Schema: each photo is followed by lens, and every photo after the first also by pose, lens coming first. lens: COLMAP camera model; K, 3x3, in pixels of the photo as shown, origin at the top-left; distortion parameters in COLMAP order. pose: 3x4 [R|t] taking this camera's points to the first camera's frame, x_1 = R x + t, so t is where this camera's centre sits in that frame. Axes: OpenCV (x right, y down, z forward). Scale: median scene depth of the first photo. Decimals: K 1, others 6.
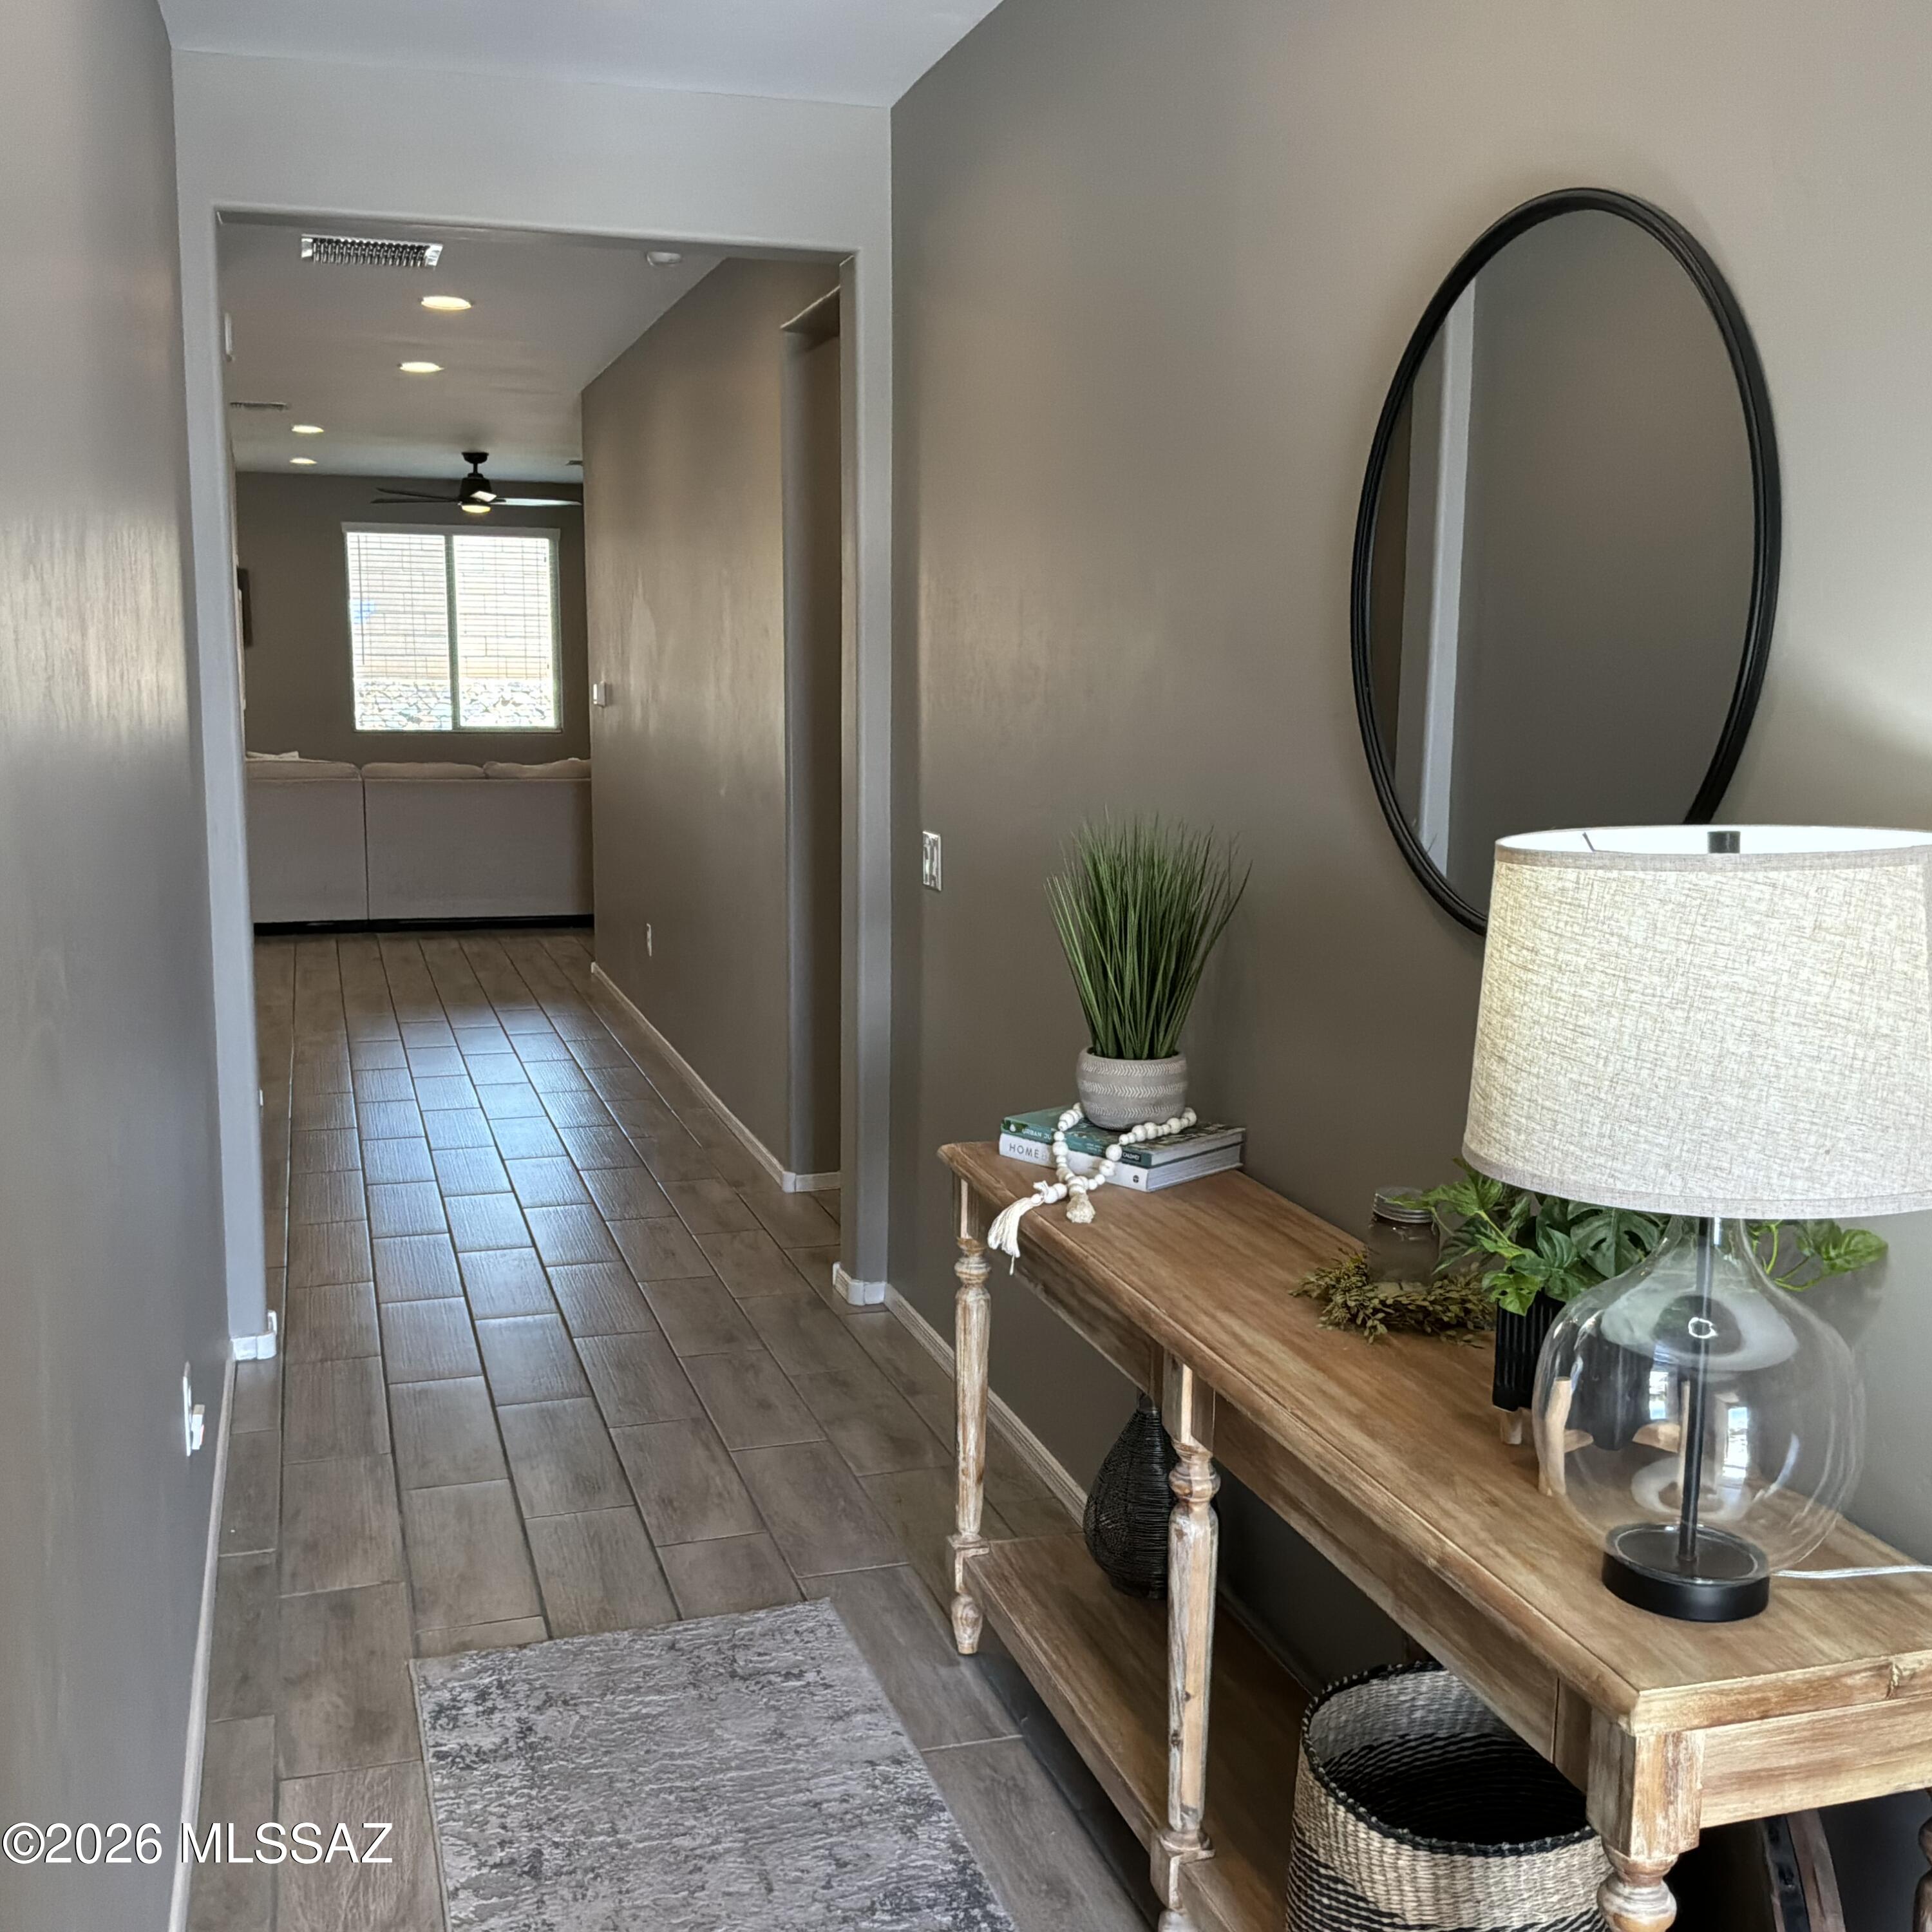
lens RADIAL K [[2114.4, 0, 971.7], [0, 2114.4, 971.5], [0, 0, 1]] dist [0.056023, 0.000000]
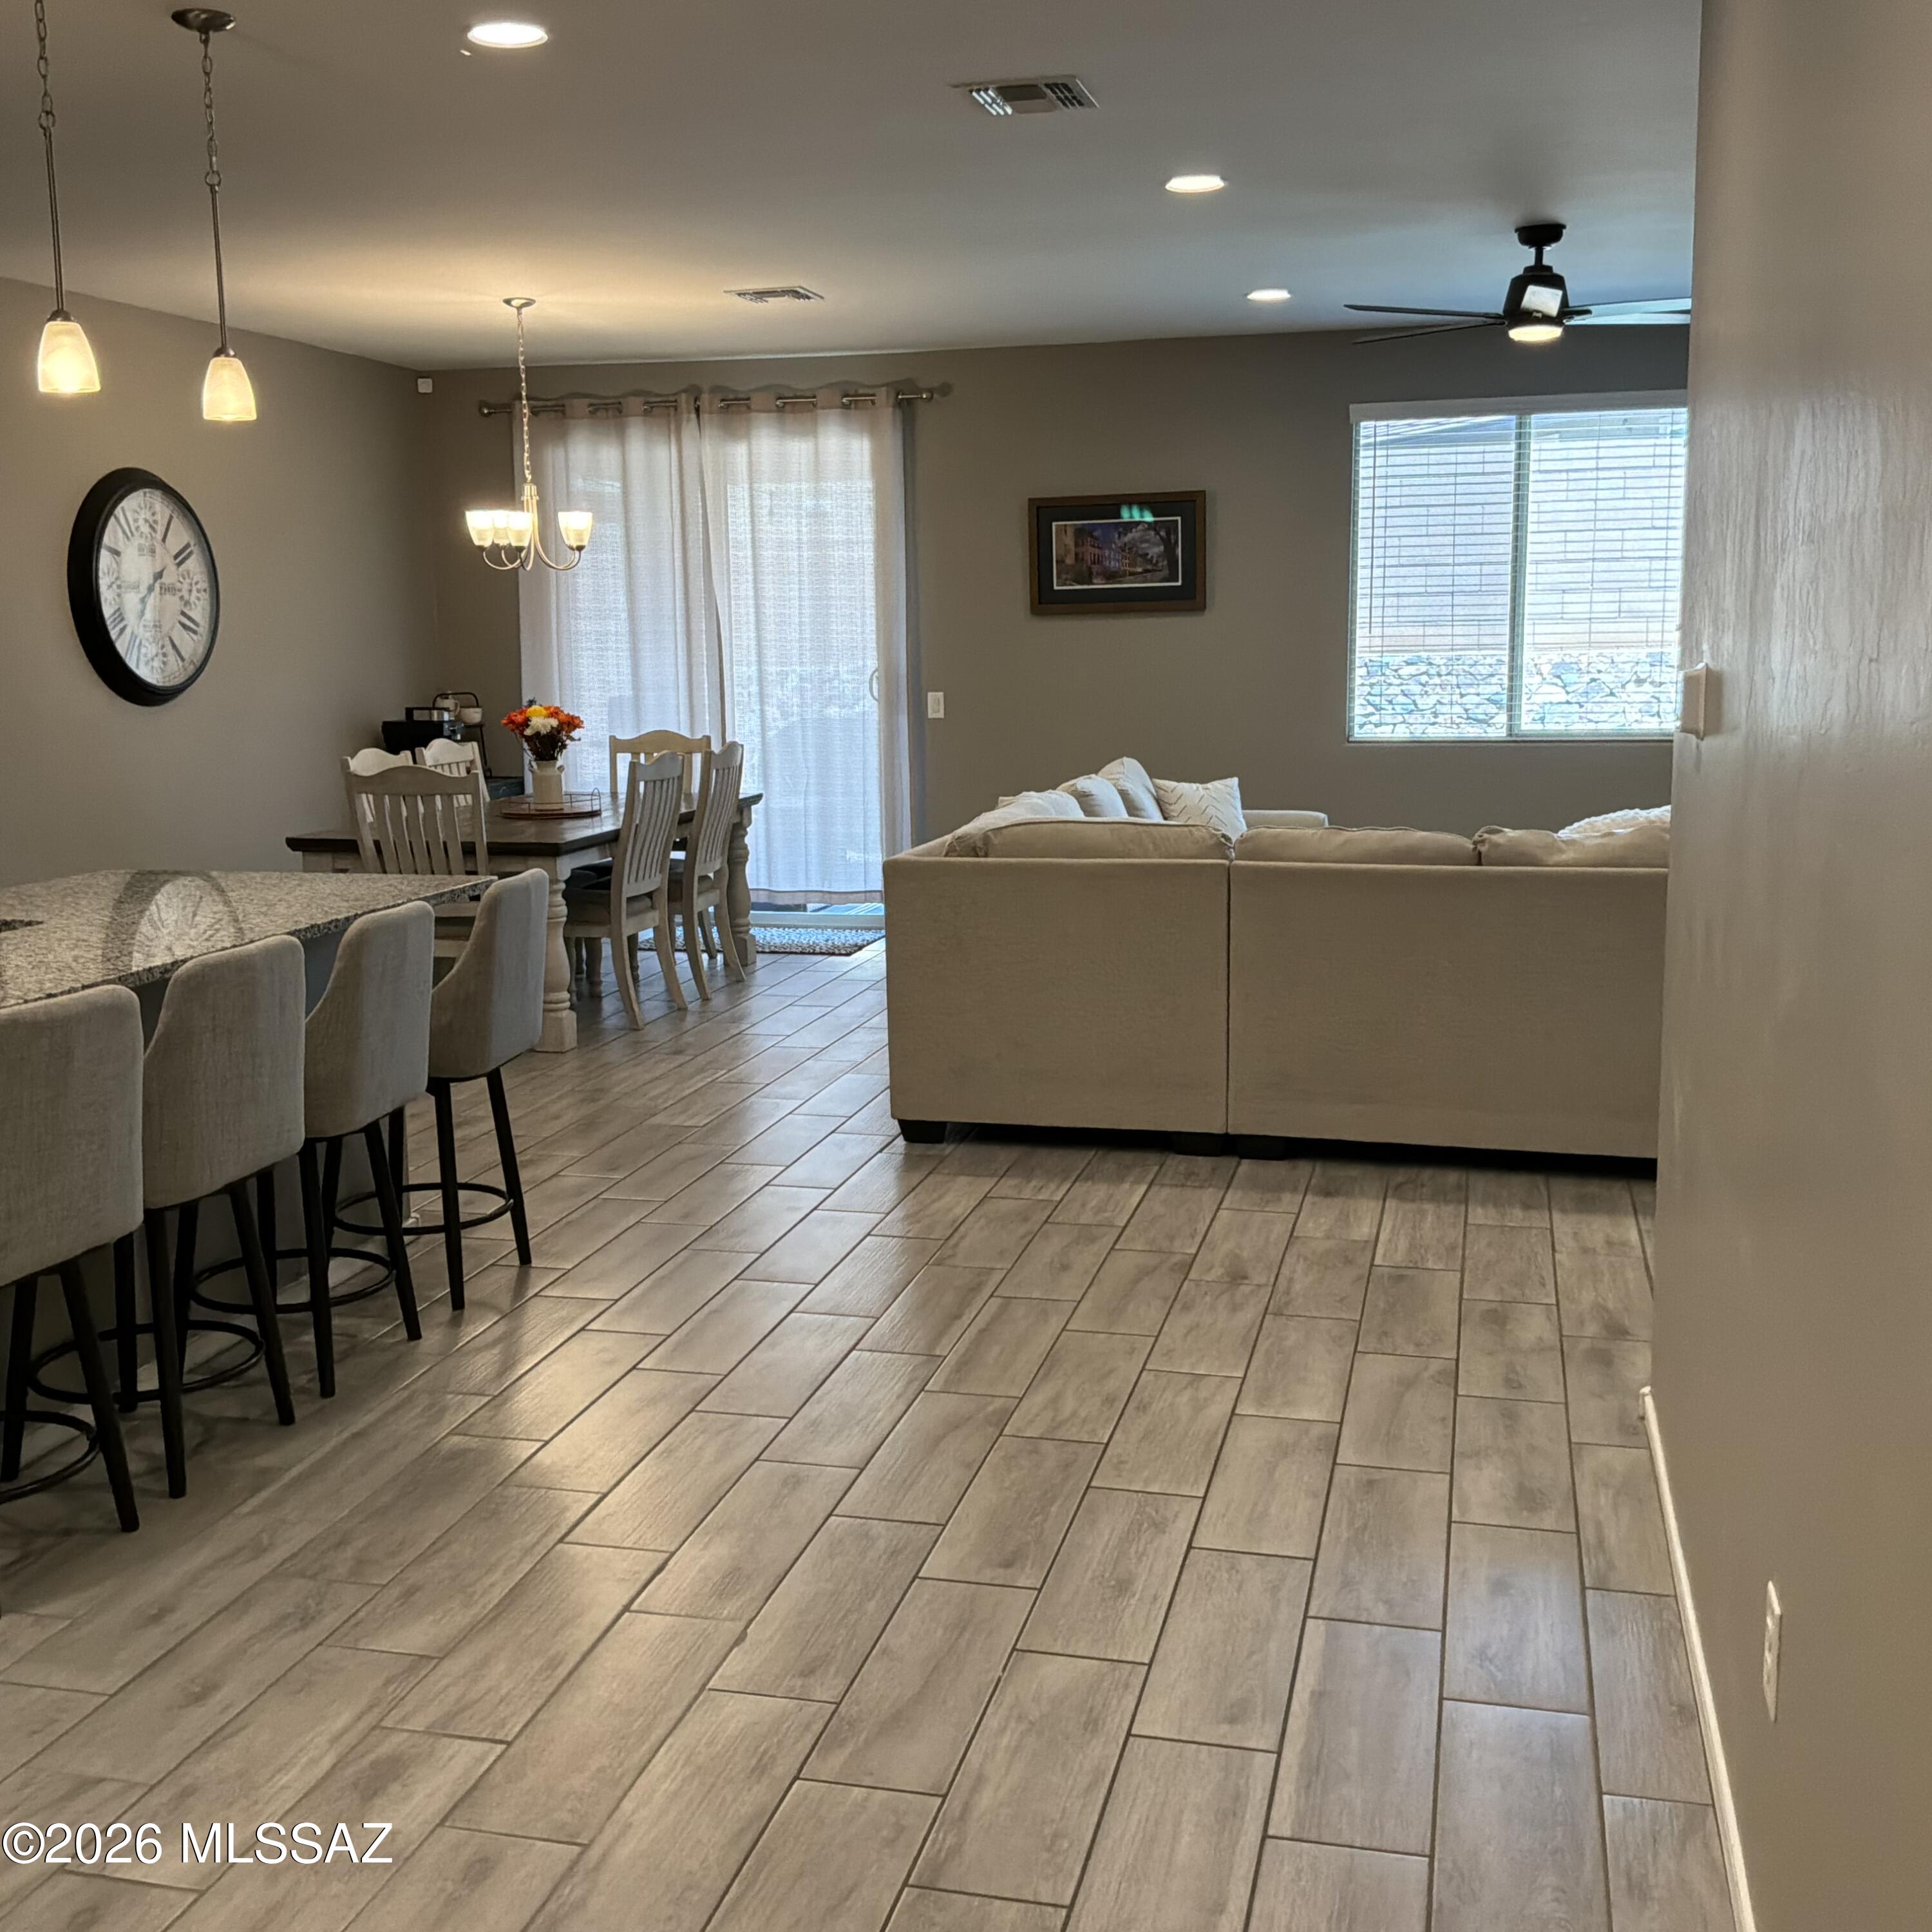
lens RADIAL K [[2114.4, 0, 965.4], [0, 2114.4, 978.2], [0, 0, 1]] dist [0.056023, 0.000000]
pose [[0.854133, 0.066052, -0.515844, -0.059639], [-0.056821, 0.997816, 0.033683, -0.057818], [0.516942, 0.000540, 0.856020, 0.408375]]
